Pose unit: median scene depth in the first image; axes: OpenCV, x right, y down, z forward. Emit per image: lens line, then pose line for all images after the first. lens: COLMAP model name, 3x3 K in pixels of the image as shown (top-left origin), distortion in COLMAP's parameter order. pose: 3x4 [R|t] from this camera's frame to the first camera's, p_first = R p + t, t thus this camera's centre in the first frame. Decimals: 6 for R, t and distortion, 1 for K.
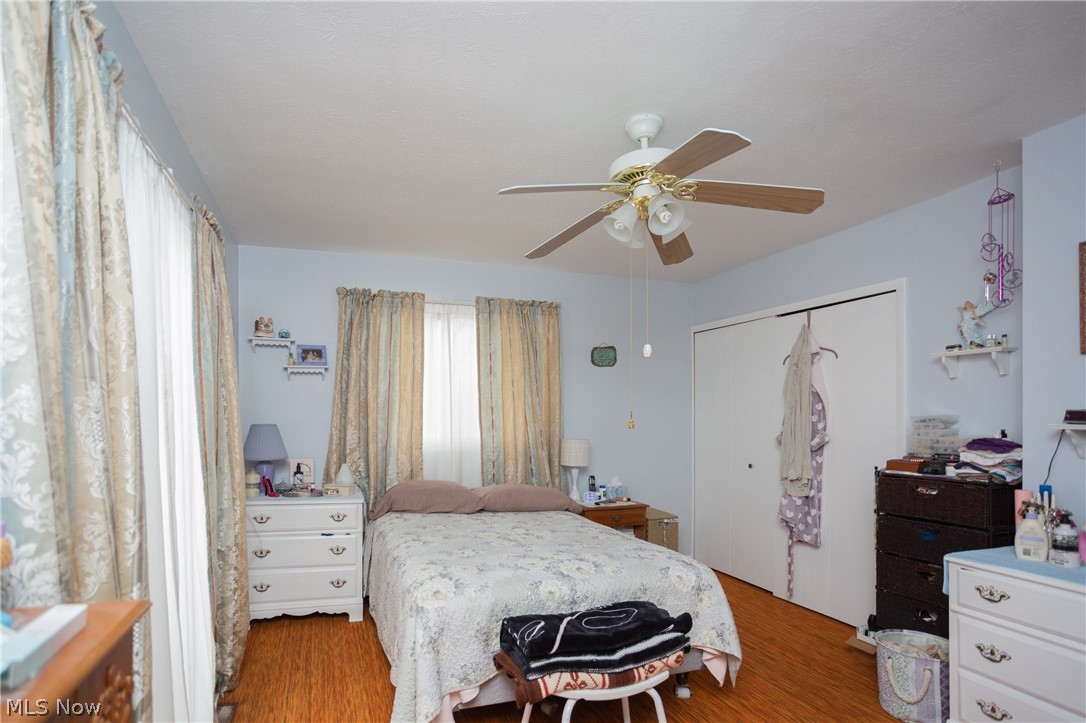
lens RADIAL K [[594.9, 0, 542.6], [0, 594.9, 411.4], [0, 0, 1]] dist [-0.065083, -0.000146]
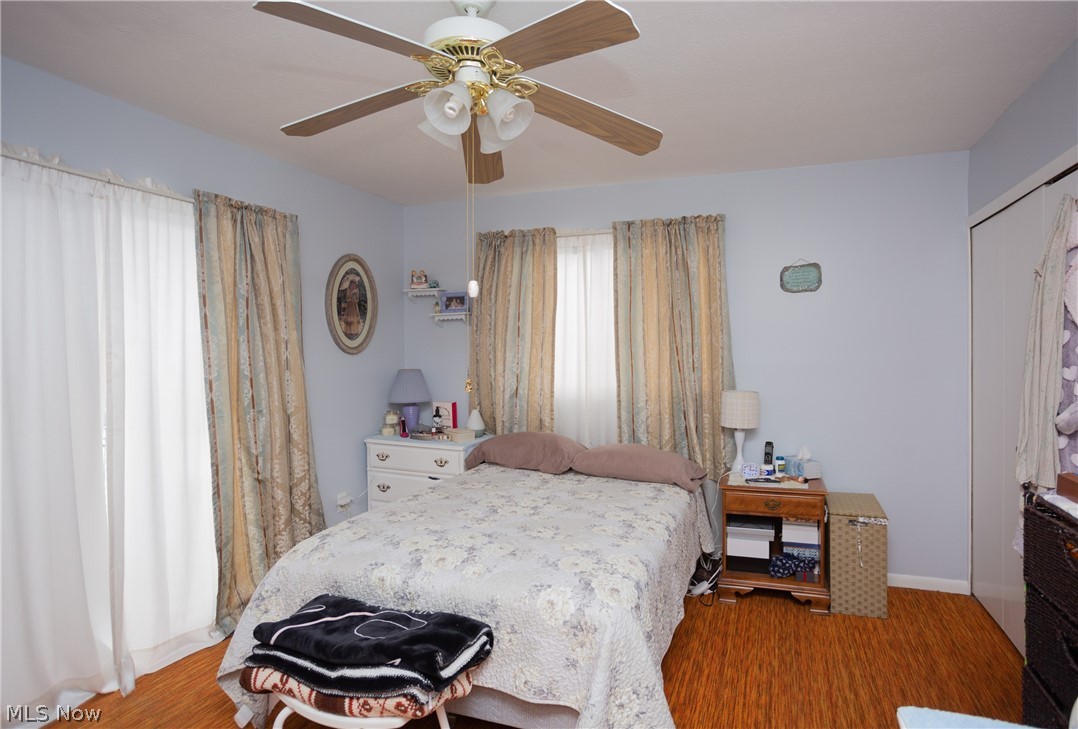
lens RADIAL K [[625.4, 0, 539.0], [0, 625.4, 364.5], [0, 0, 1]] dist [-0.015696, -0.000264]
pose [[0.756334, 0.009379, -0.654119, 0.440928], [0.012058, 0.999527, 0.028274, -0.016312], [0.654075, -0.029272, 0.755863, 0.267393]]
